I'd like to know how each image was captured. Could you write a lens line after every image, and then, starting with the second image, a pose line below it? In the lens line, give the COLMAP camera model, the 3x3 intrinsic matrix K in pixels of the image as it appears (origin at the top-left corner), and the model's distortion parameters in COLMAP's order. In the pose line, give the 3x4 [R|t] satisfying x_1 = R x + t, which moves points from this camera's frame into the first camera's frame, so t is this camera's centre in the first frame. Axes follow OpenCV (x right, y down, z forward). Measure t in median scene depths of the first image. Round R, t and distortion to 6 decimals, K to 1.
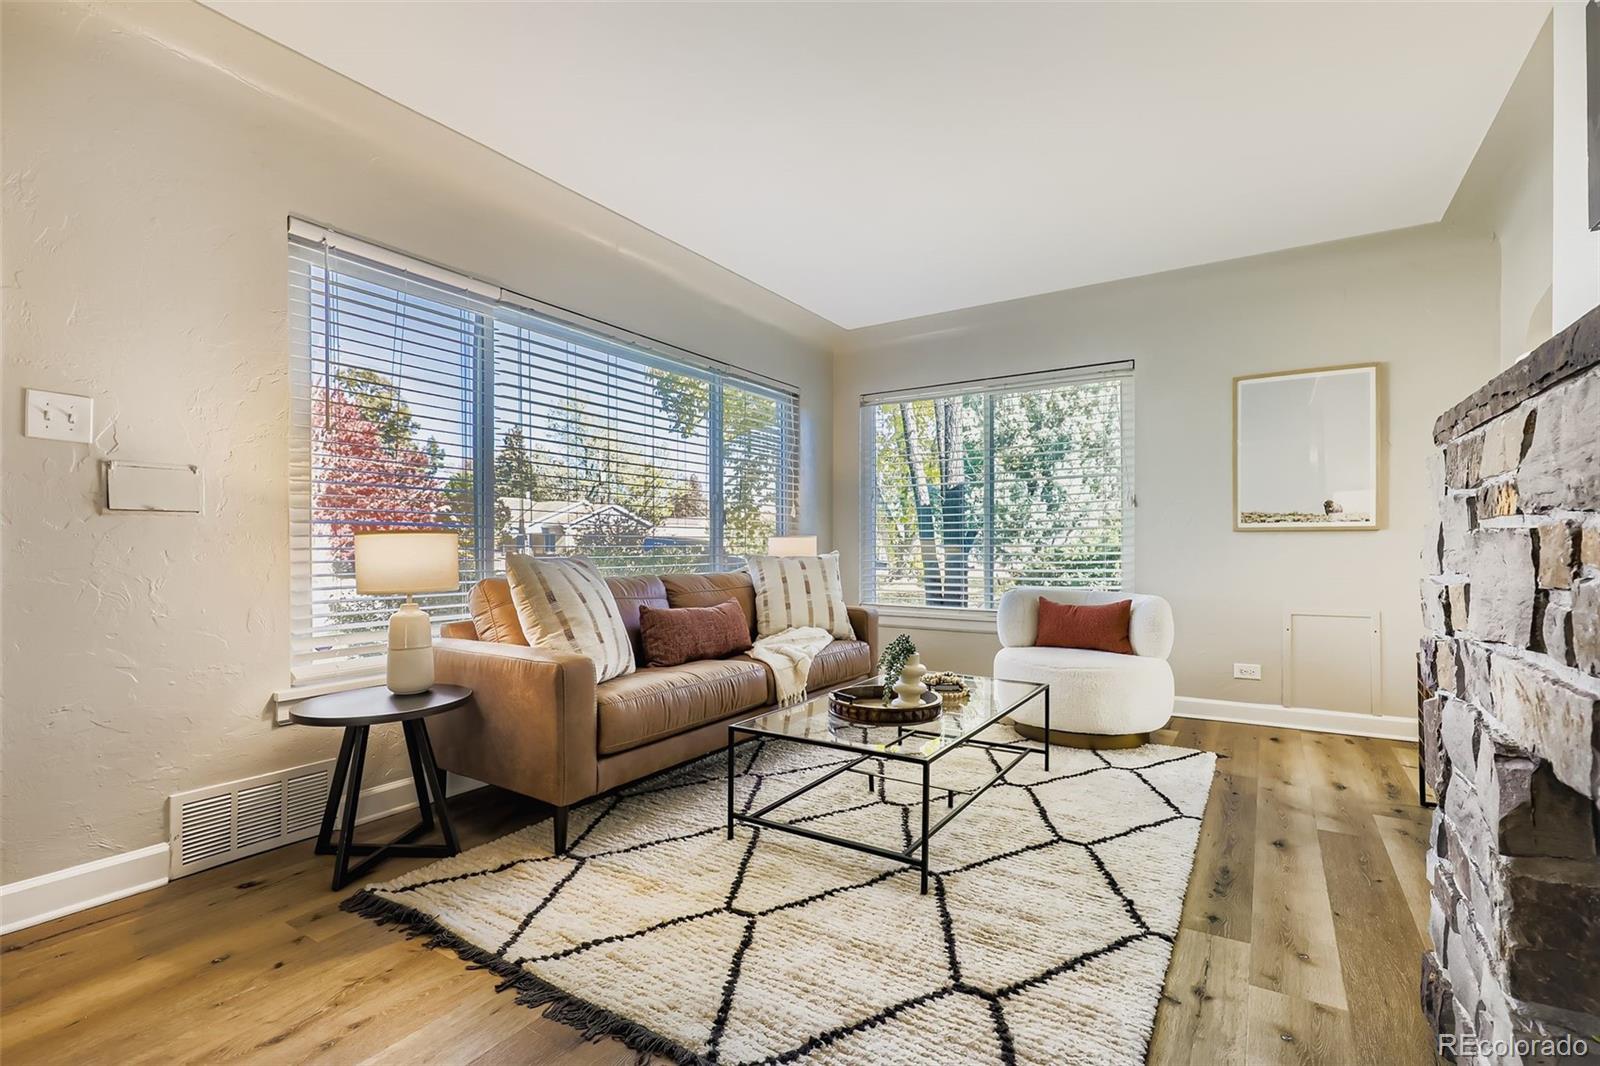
lens RADIAL K [[731.1, 0, 806.7], [0, 731.1, 540.9], [0, 0, 1]] dist [0.002300, -0.000080]
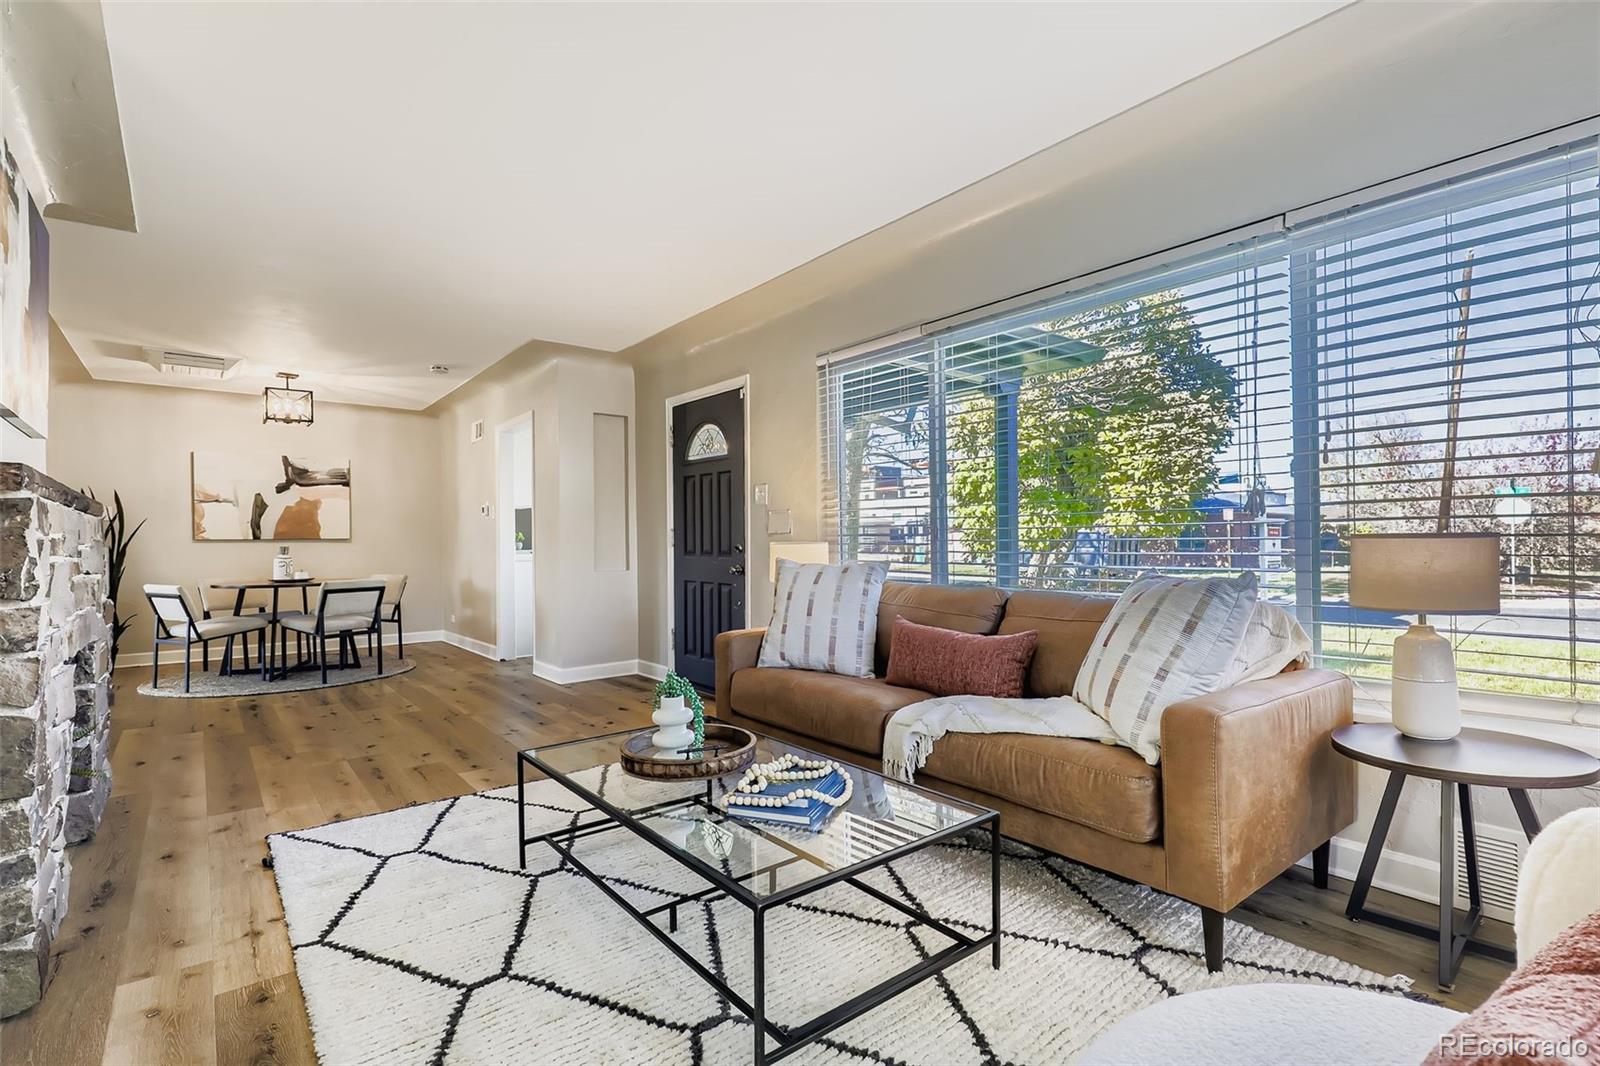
lens RADIAL K [[731.1, 0, 806.7], [0, 731.1, 540.9], [0, 0, 1]] dist [0.002300, -0.000080]
pose [[-0.309563, -0.006157, -0.950859, 1.258070], [0.034488, 0.999248, -0.017699, 0.003977], [0.950253, -0.038273, -0.309118, 2.017966]]
